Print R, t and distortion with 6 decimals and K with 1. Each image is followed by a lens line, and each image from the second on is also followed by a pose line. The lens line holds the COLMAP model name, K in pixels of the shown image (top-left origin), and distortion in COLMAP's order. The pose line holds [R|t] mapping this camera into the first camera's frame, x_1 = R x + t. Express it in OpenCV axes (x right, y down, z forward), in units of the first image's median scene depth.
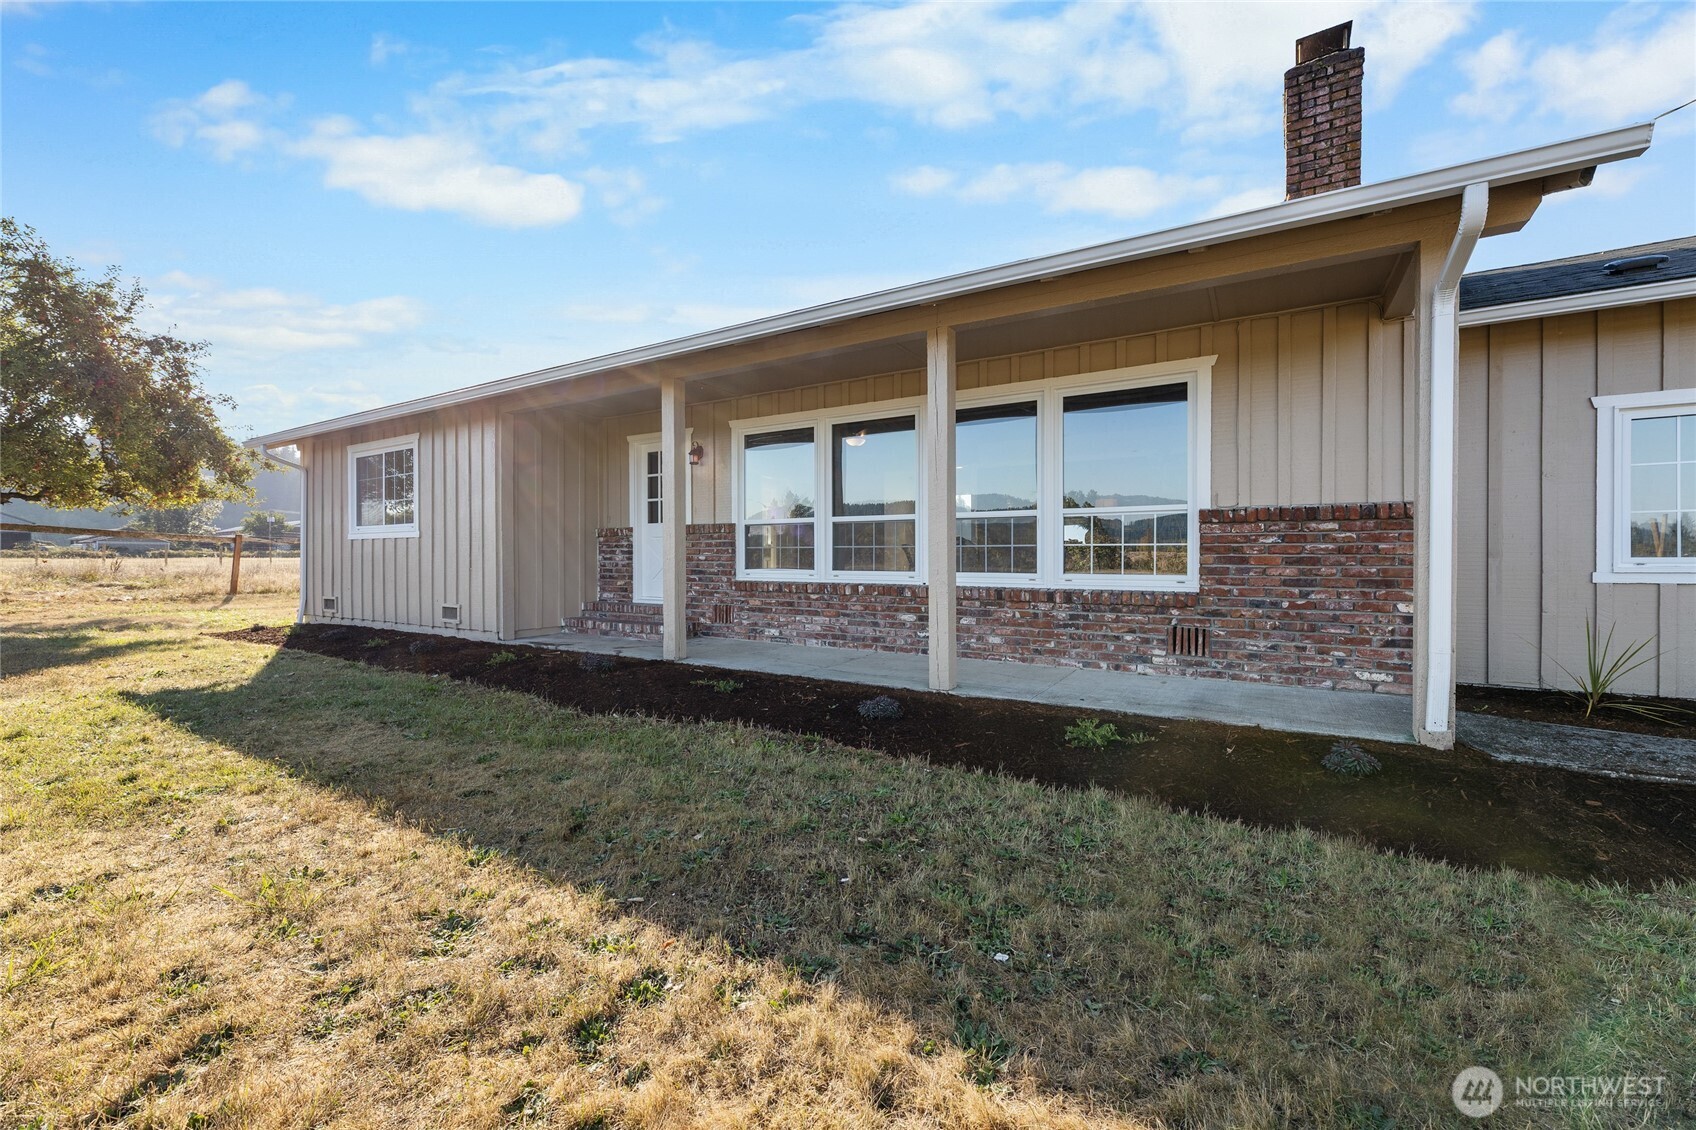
lens RADIAL K [[684.9, 0, 842.6], [0, 684.9, 558.6], [0, 0, 1]] dist [-0.001029, 0.000178]
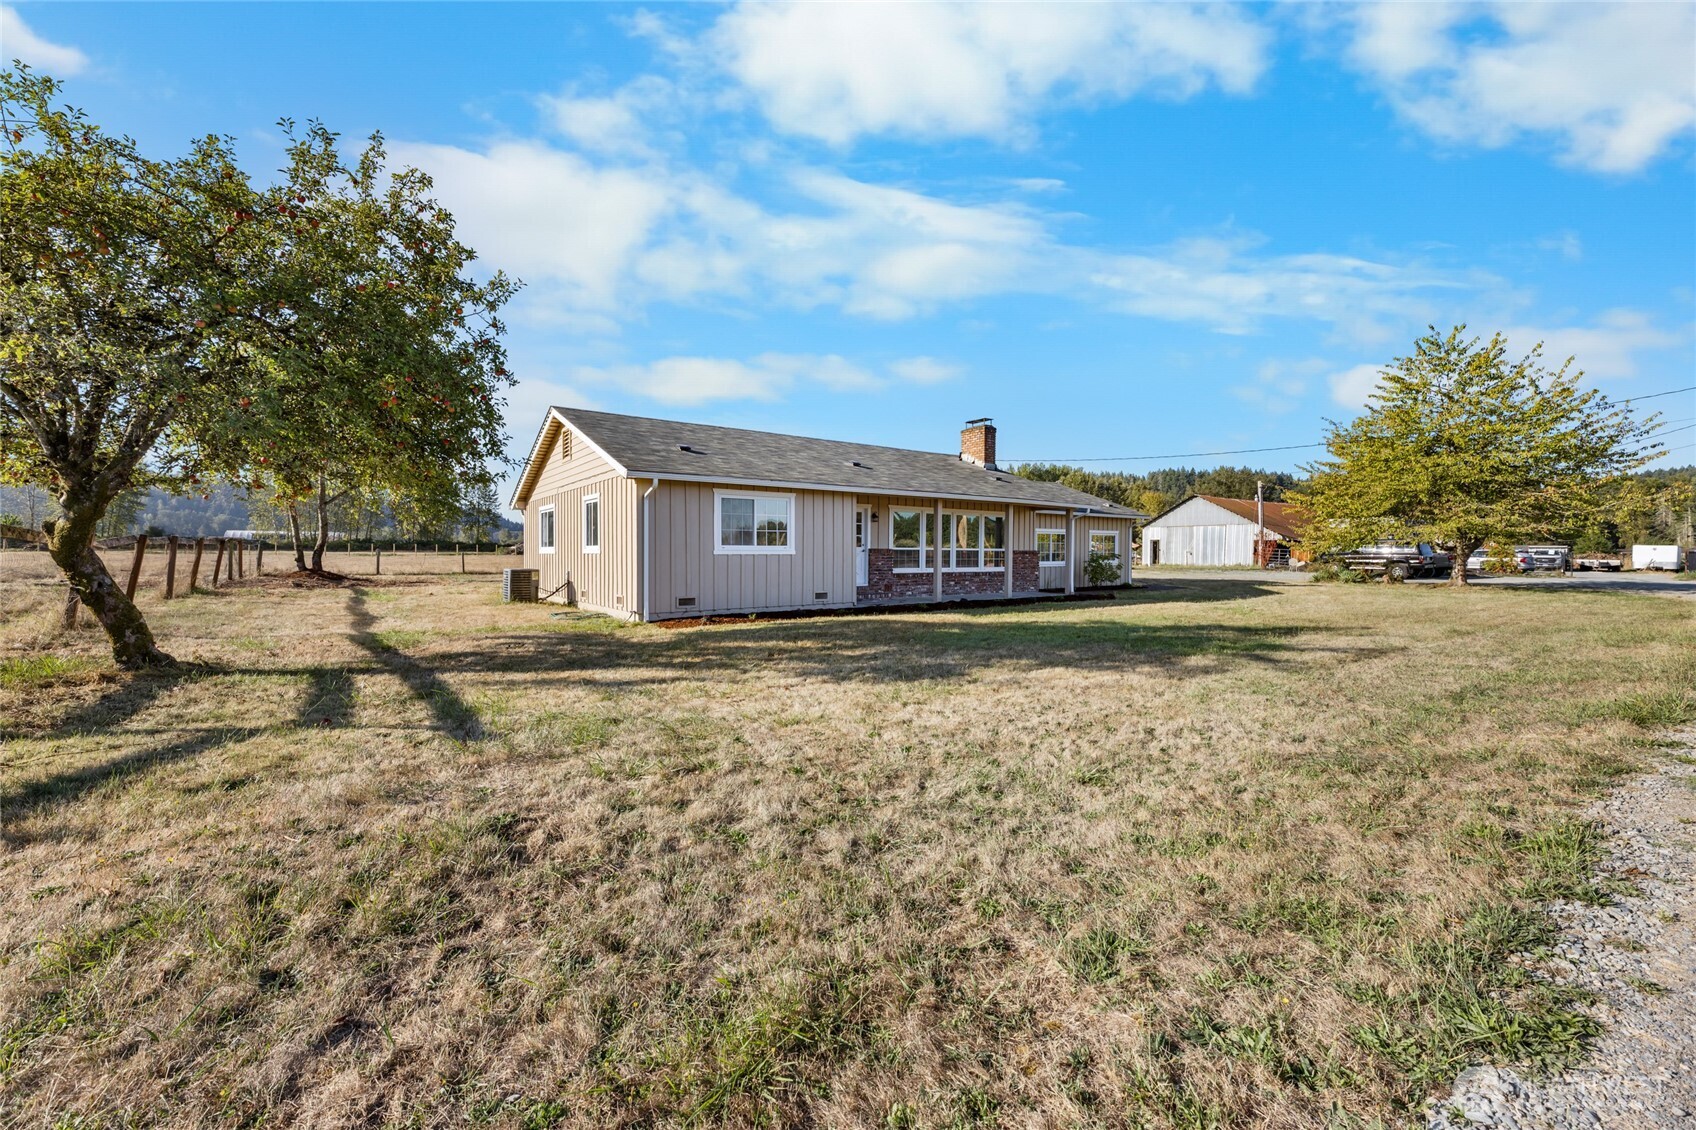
lens RADIAL K [[684.9, 0, 842.6], [0, 684.9, 558.6], [0, 0, 1]] dist [-0.001029, 0.000178]
pose [[0.375681, -0.009909, 0.926696, -2.666475], [-0.003861, 0.999917, 0.012257, -0.051303], [-0.926741, -0.008183, 0.375611, 0.301197]]
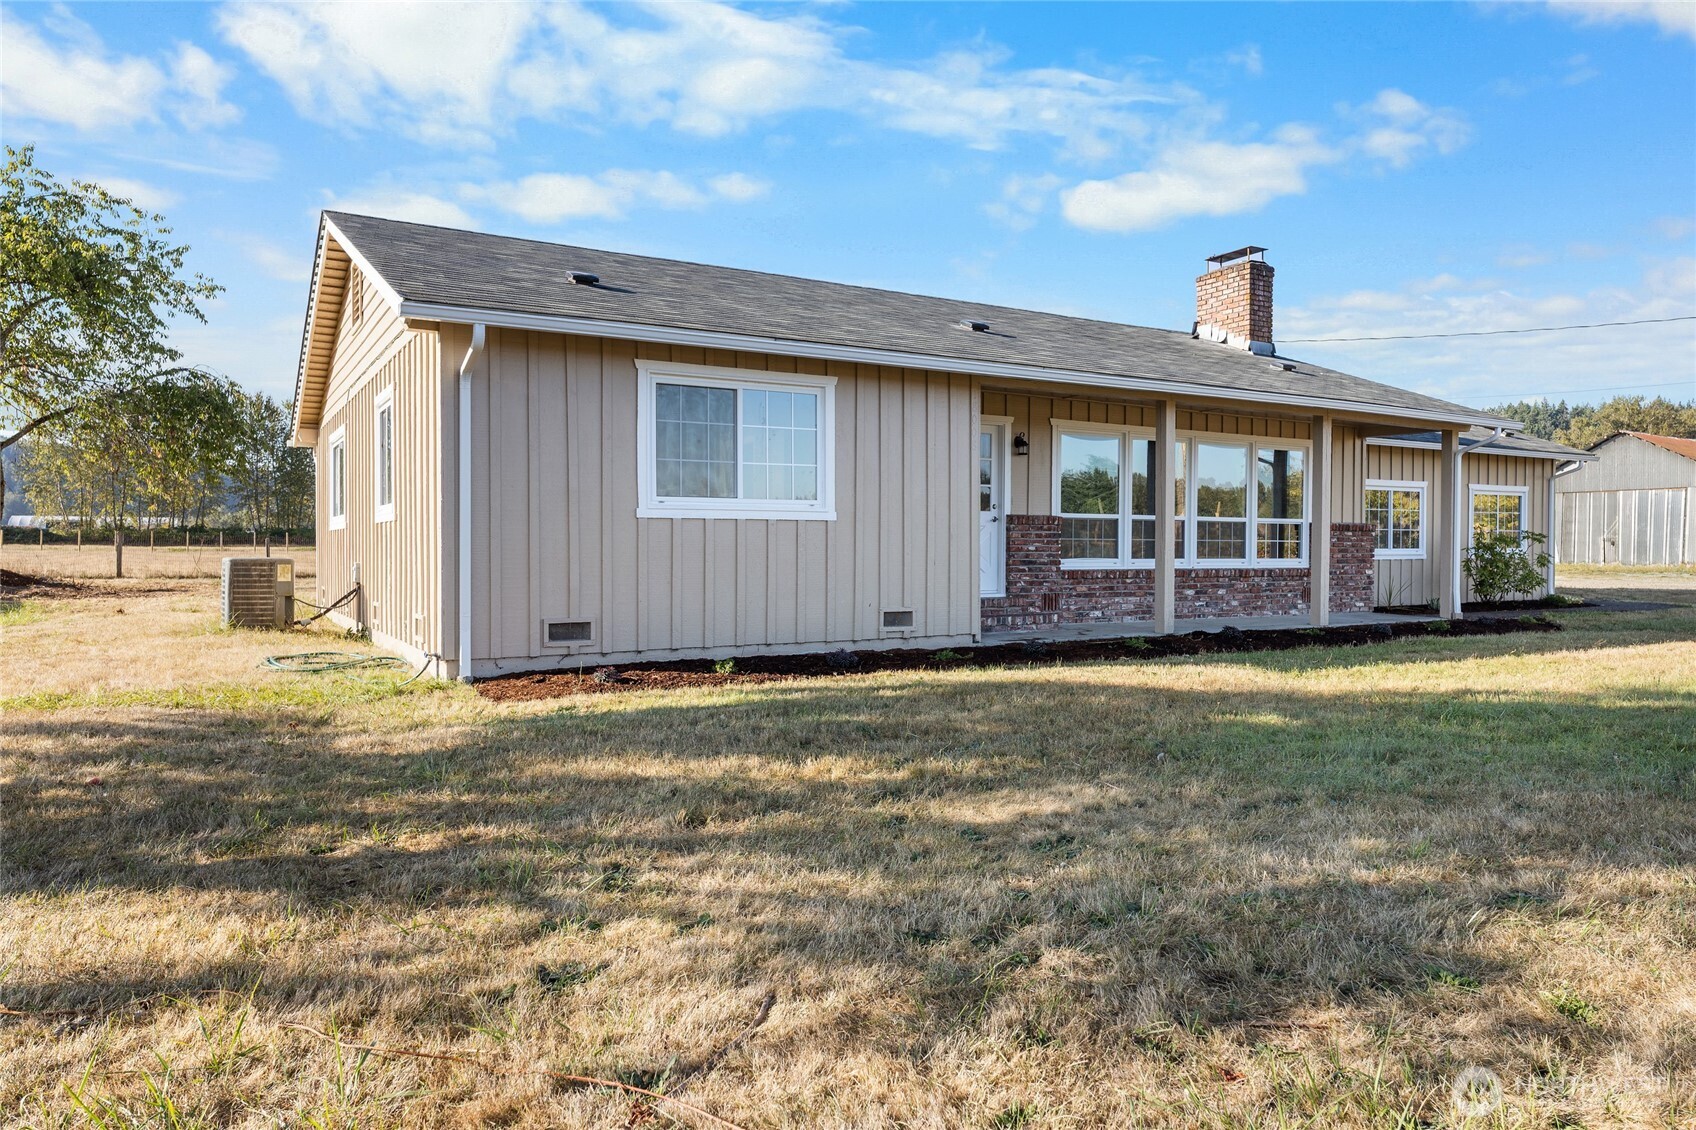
lens RADIAL K [[1123.1, 0, 838.8], [0, 1123.1, 545.4], [0, 0, 1]] dist [-0.008857, -0.001366]
pose [[0.465254, 0.000798, 0.885177, -2.064681], [-0.002774, 0.999996, 0.000556, -0.006608], [-0.885173, -0.002714, 0.465254, 0.542131]]
